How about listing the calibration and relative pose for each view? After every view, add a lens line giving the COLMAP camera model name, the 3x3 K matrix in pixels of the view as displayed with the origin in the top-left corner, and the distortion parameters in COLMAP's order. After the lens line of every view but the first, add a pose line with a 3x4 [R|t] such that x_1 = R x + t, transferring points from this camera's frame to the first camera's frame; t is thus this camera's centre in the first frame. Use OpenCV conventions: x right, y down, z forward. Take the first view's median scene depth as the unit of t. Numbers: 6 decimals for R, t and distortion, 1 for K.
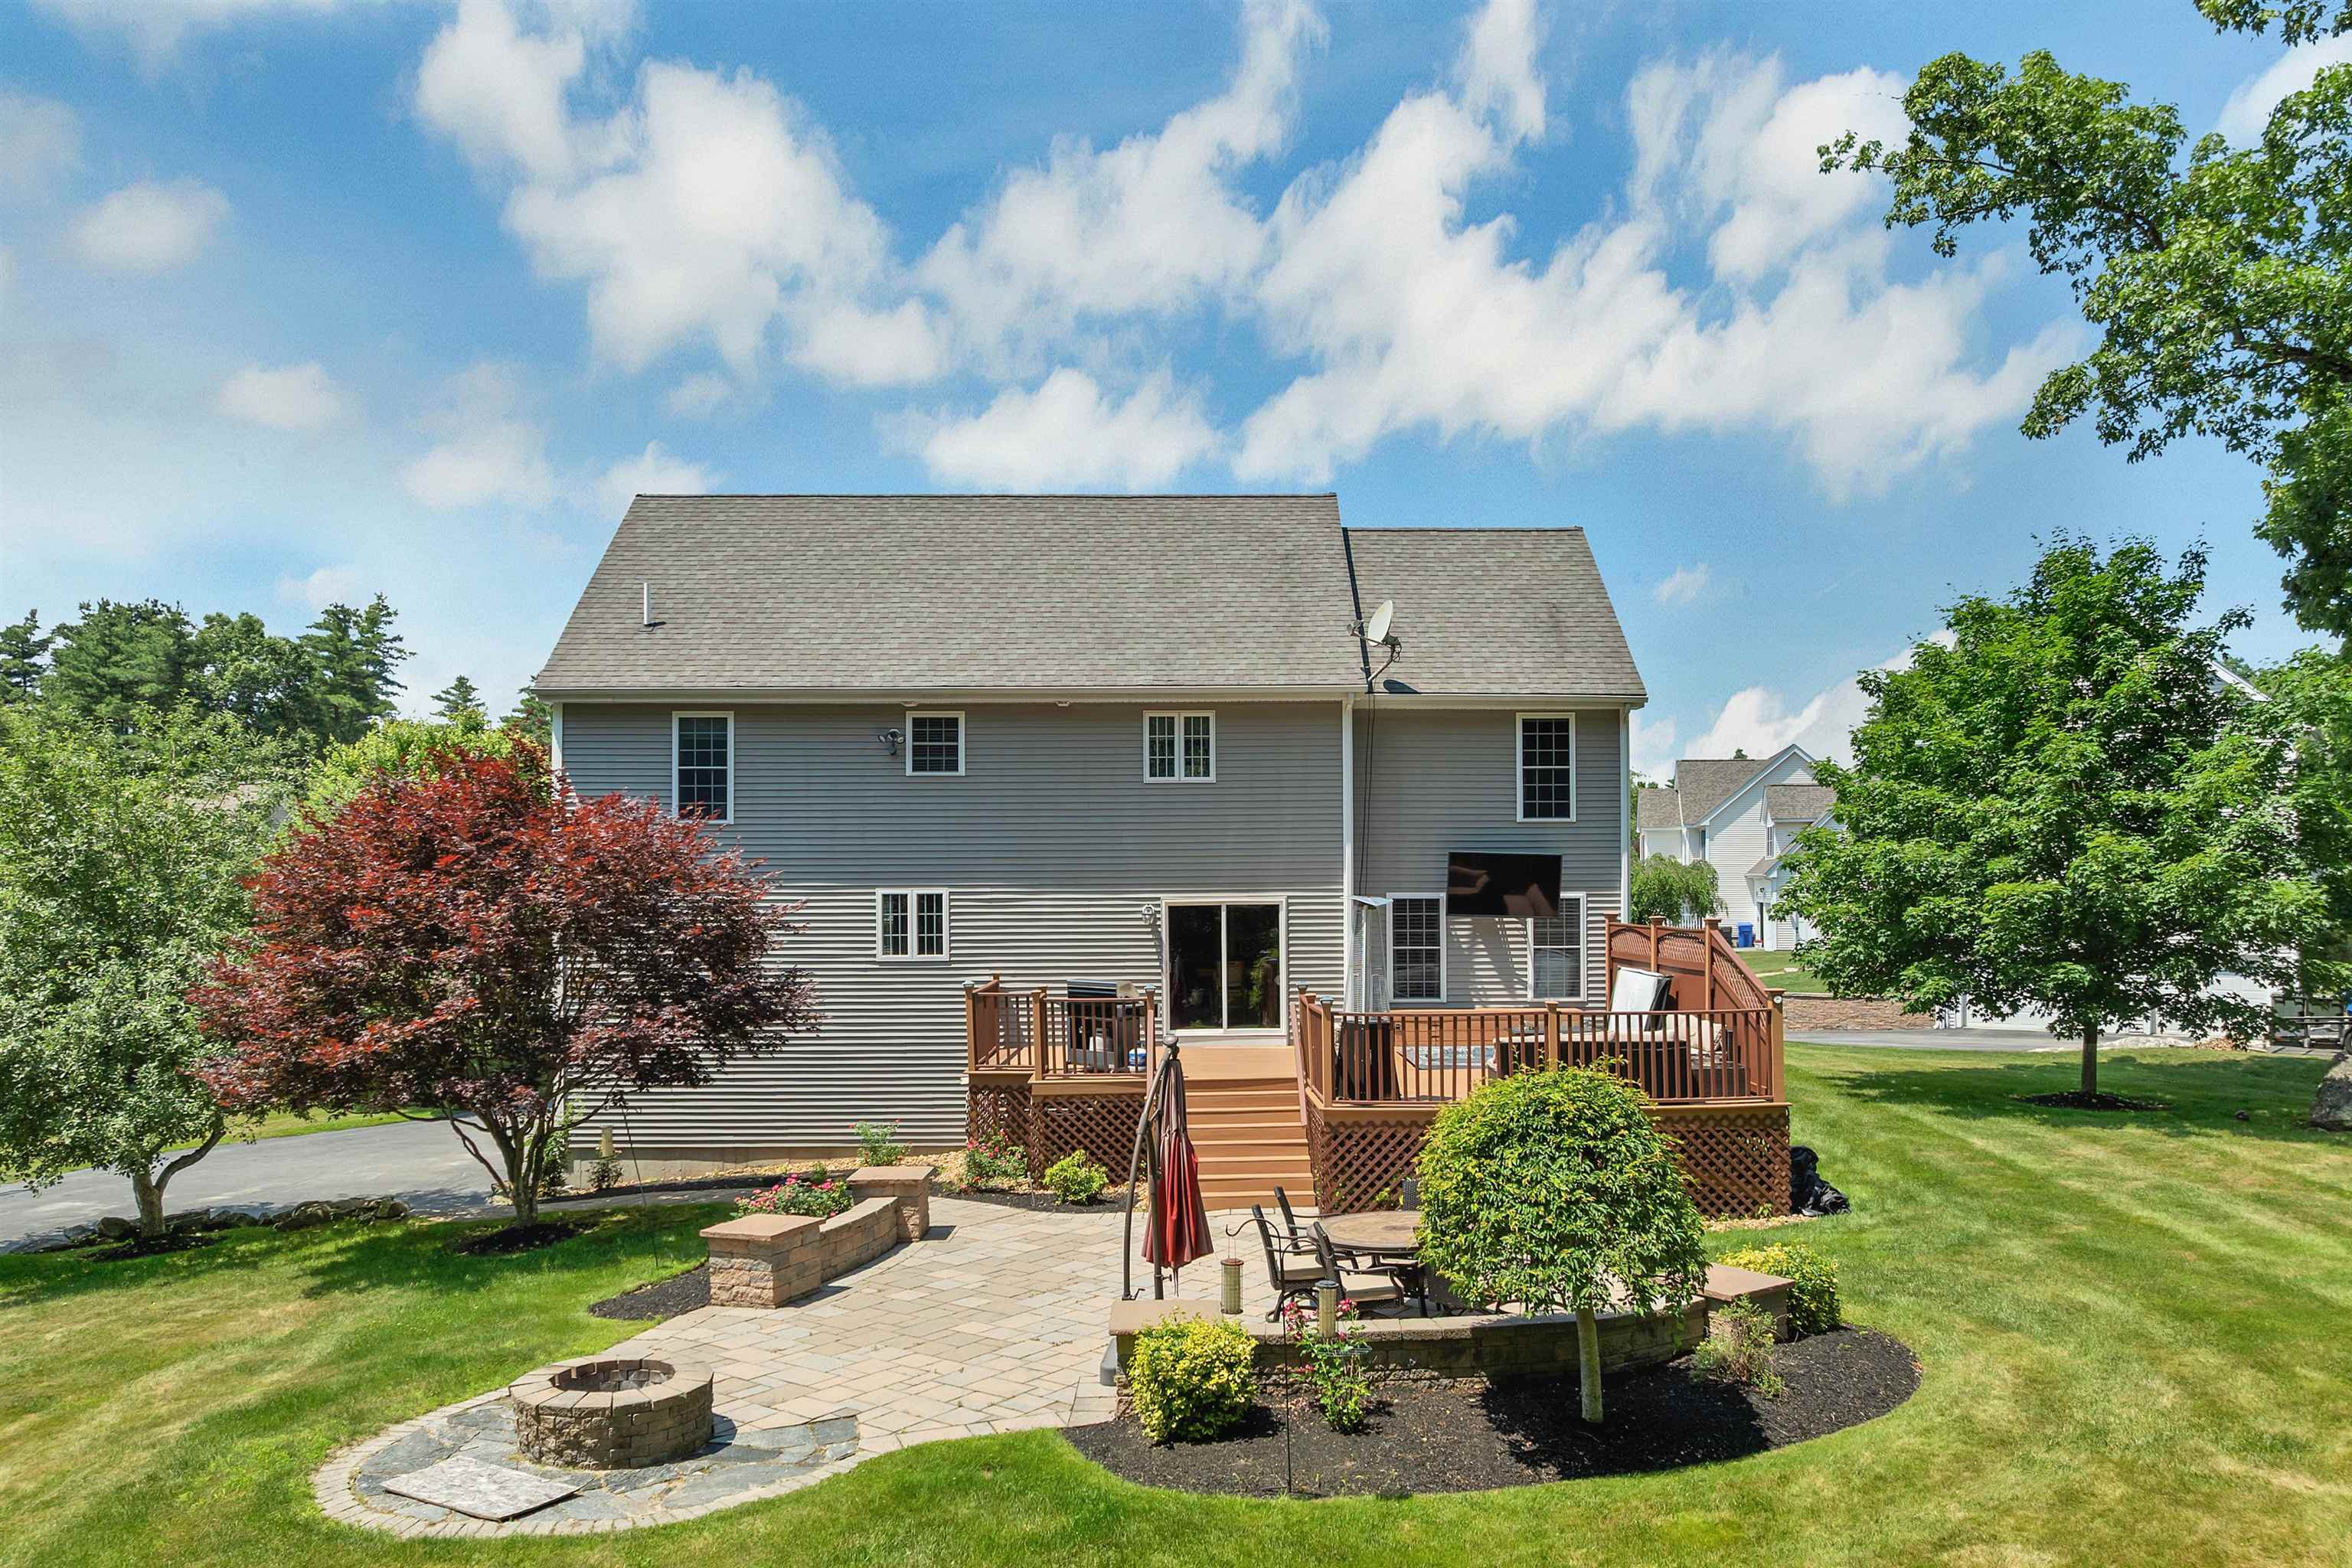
lens RADIAL K [[1719.7, 0, 1204.6], [0, 1719.7, 854.8], [0, 0, 1]] dist [-0.029944, -0.002570]
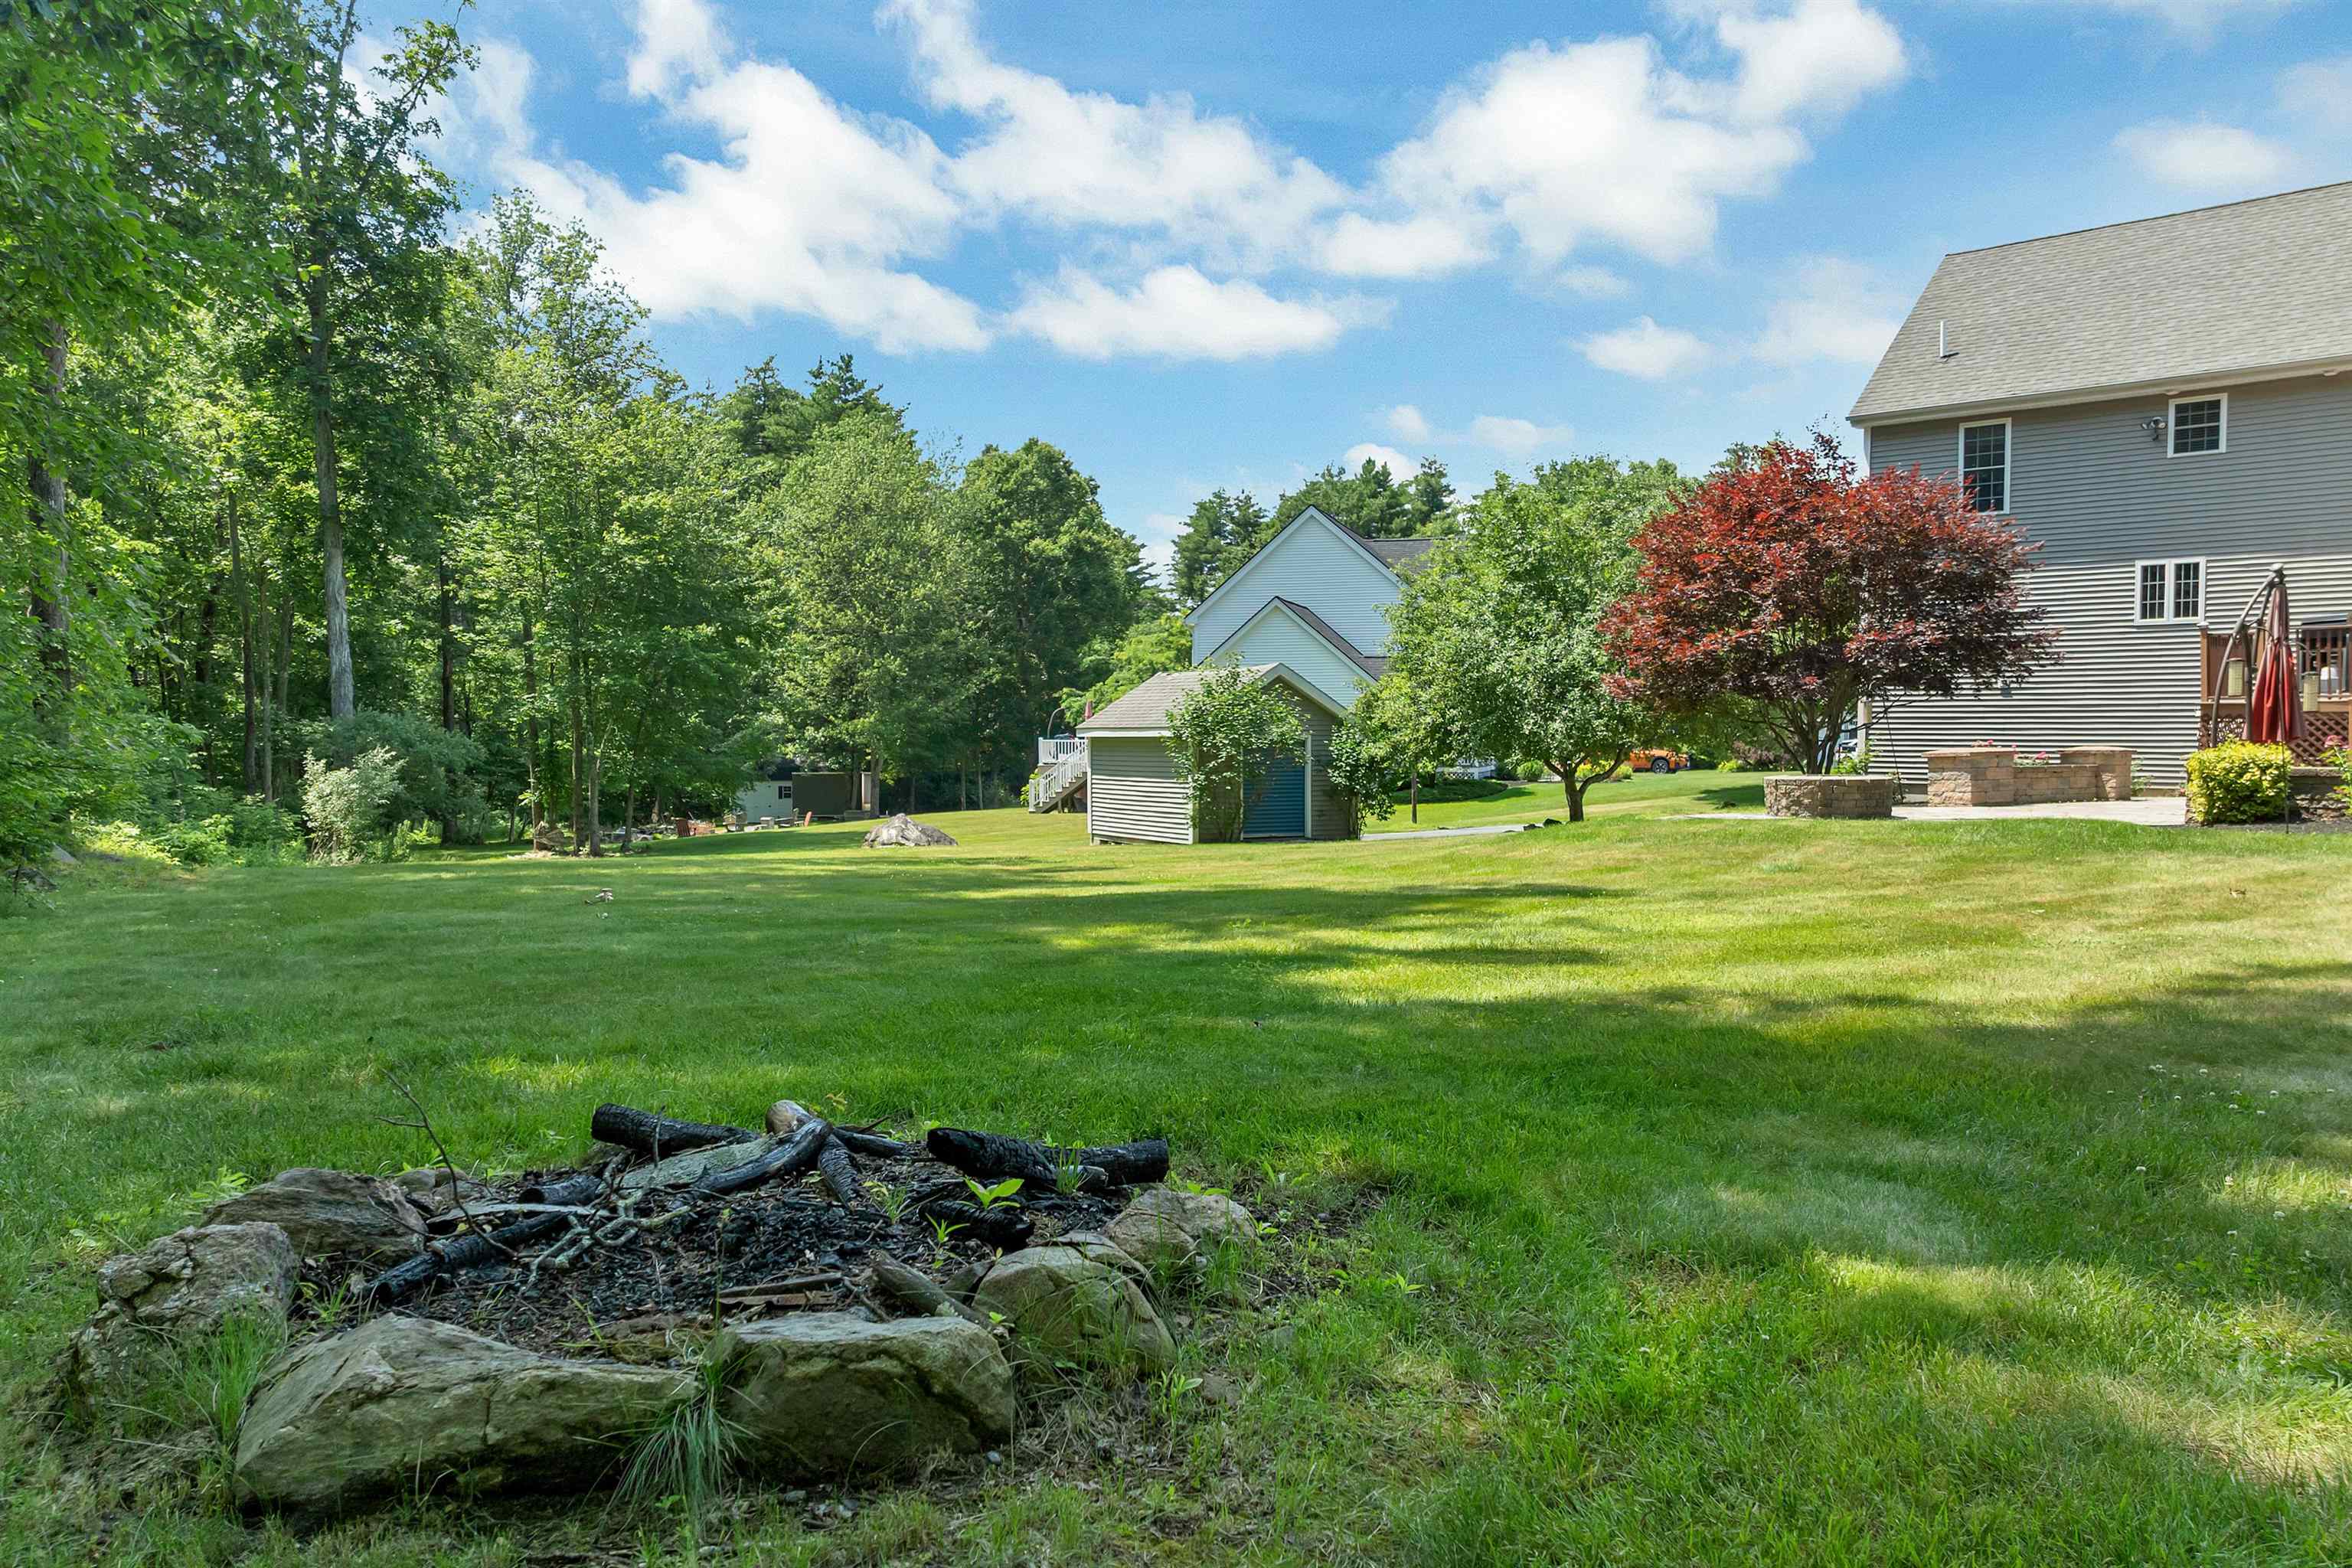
lens RADIAL K [[1791.0, 0, 1183.4], [0, 1791.0, 882.1], [0, 0, 1]] dist [-0.091431, 0.076284]
pose [[0.711139, 0.054671, -0.700922, 0.184474], [0.005611, 0.996499, 0.083418, 0.131069], [0.703029, -0.063255, 0.708343, -0.277245]]
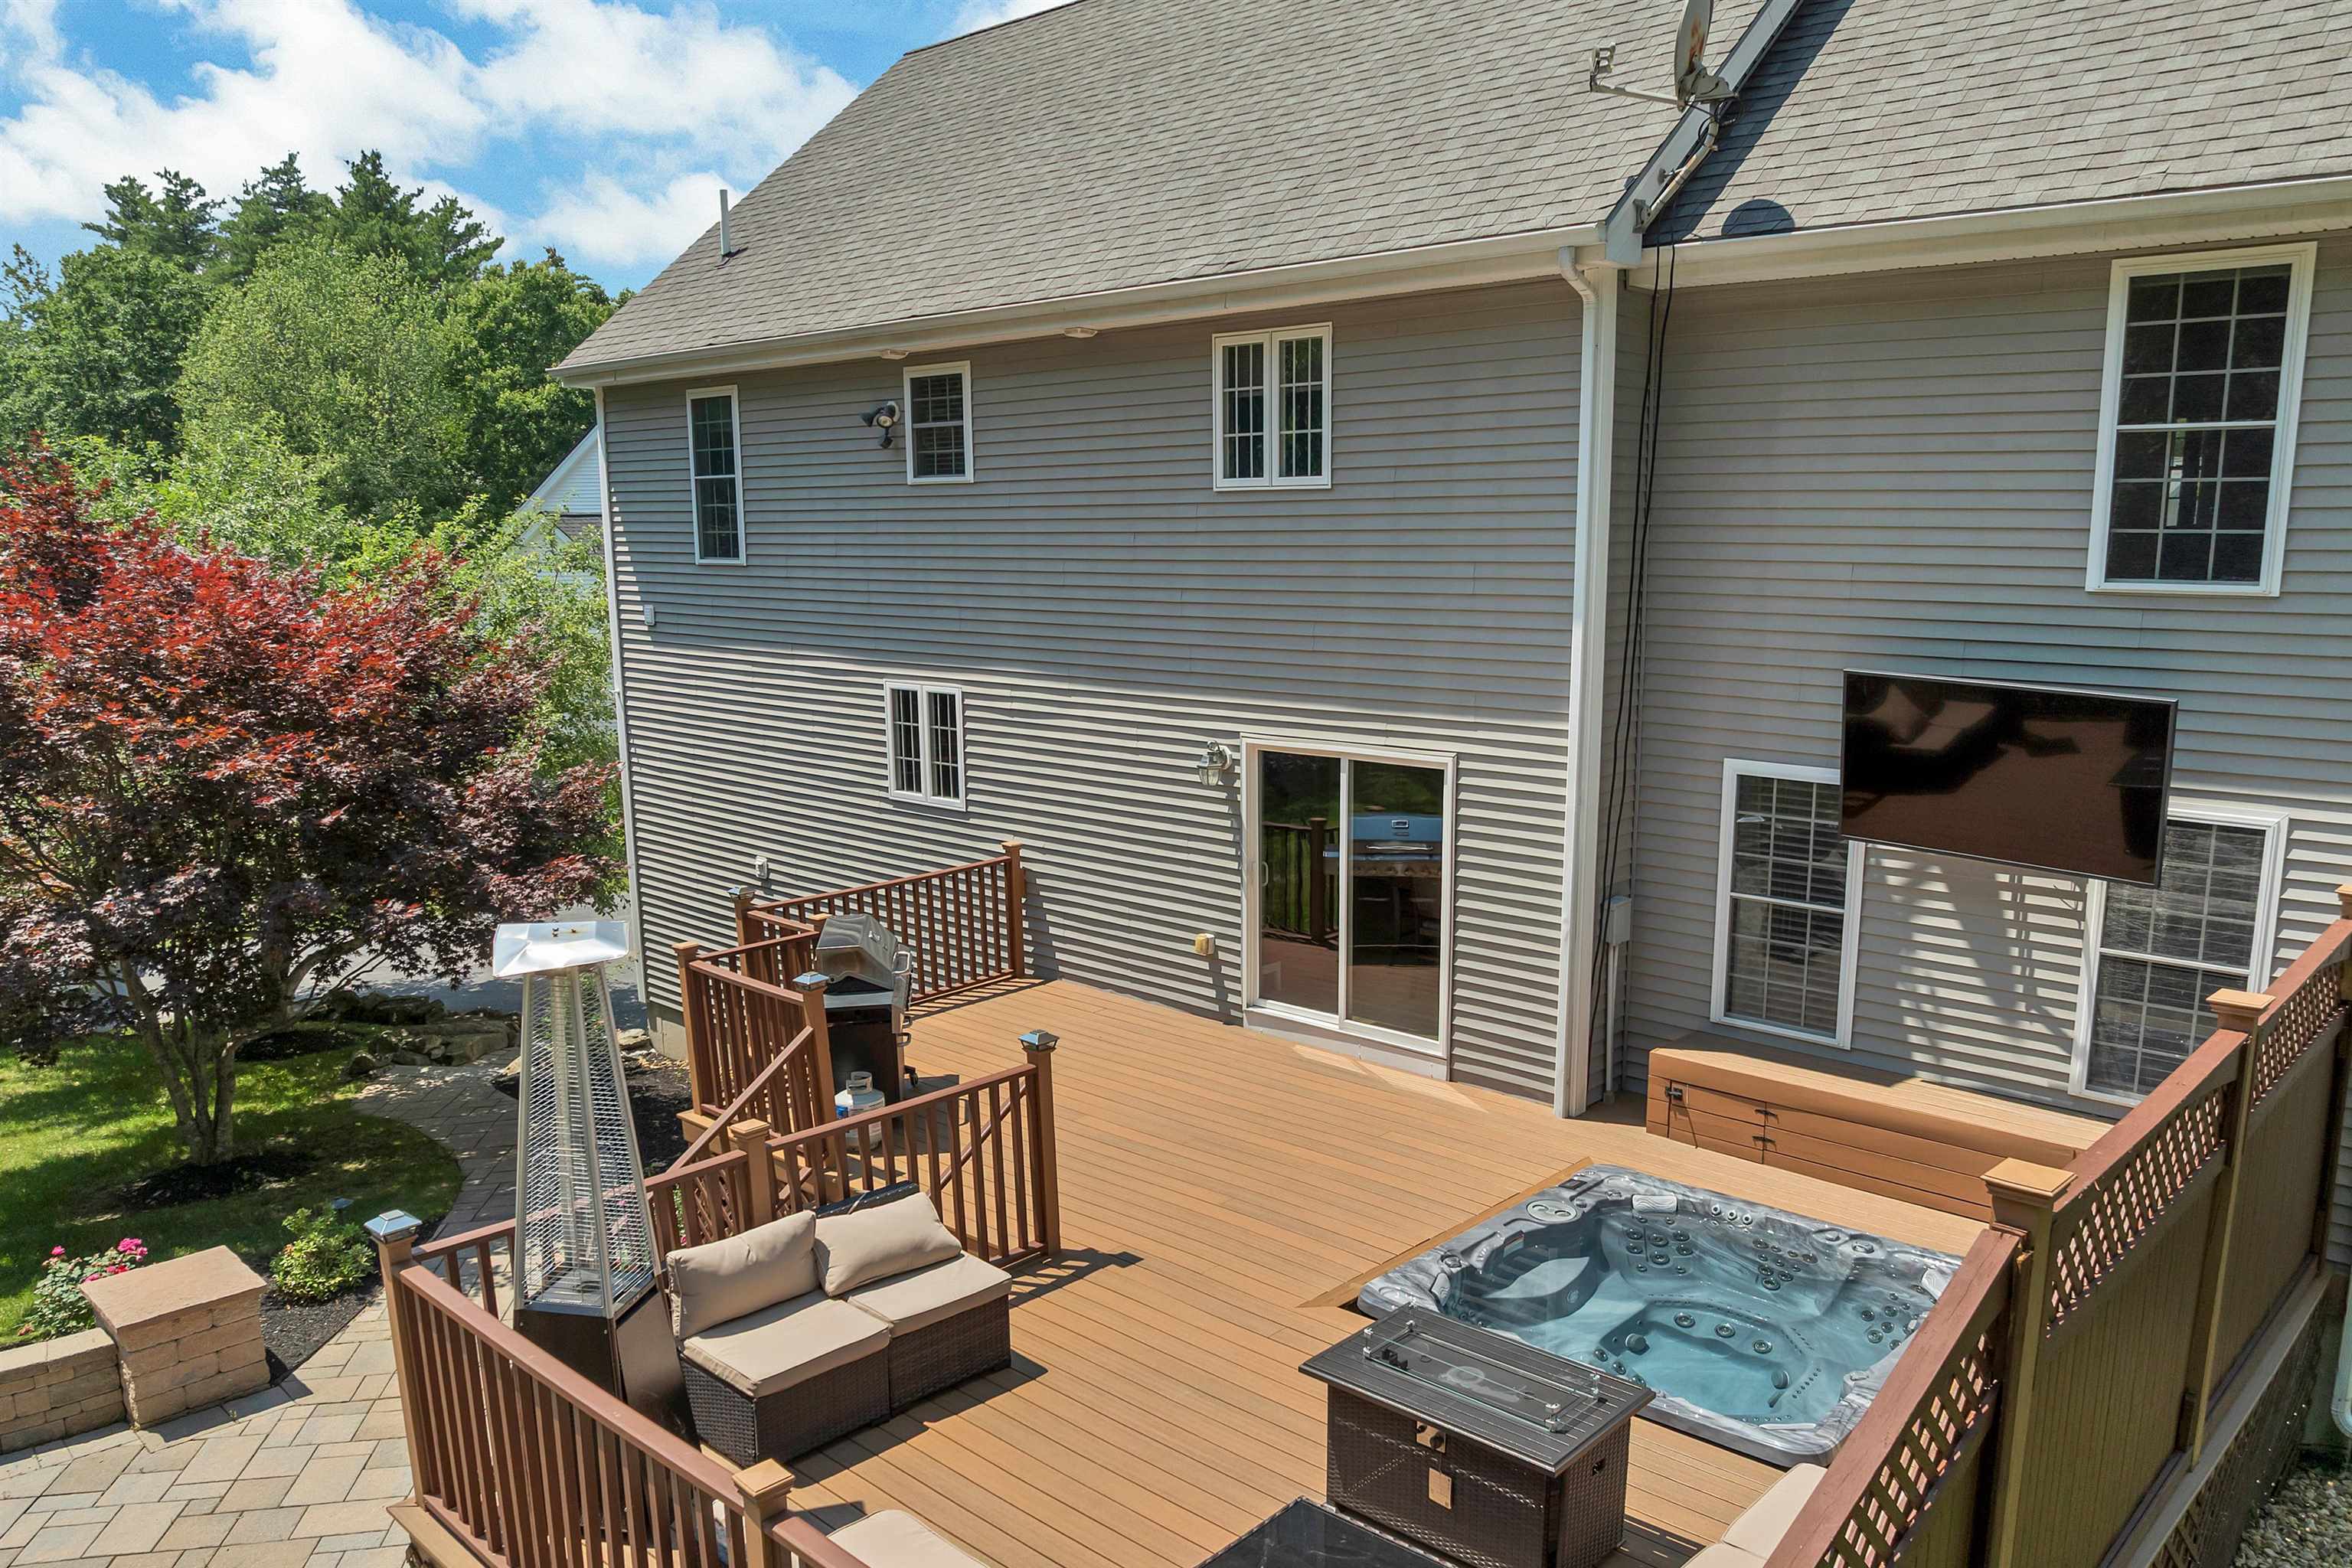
lens RADIAL K [[1719.7, 0, 1204.6], [0, 1719.7, 854.8], [0, 0, 1]] dist [-0.029944, -0.002570]
pose [[0.727301, 0.130137, -0.673867, 0.298485], [0.009710, 0.979809, 0.199700, -0.038191], [0.686250, -0.151785, 0.711353, 0.643098]]
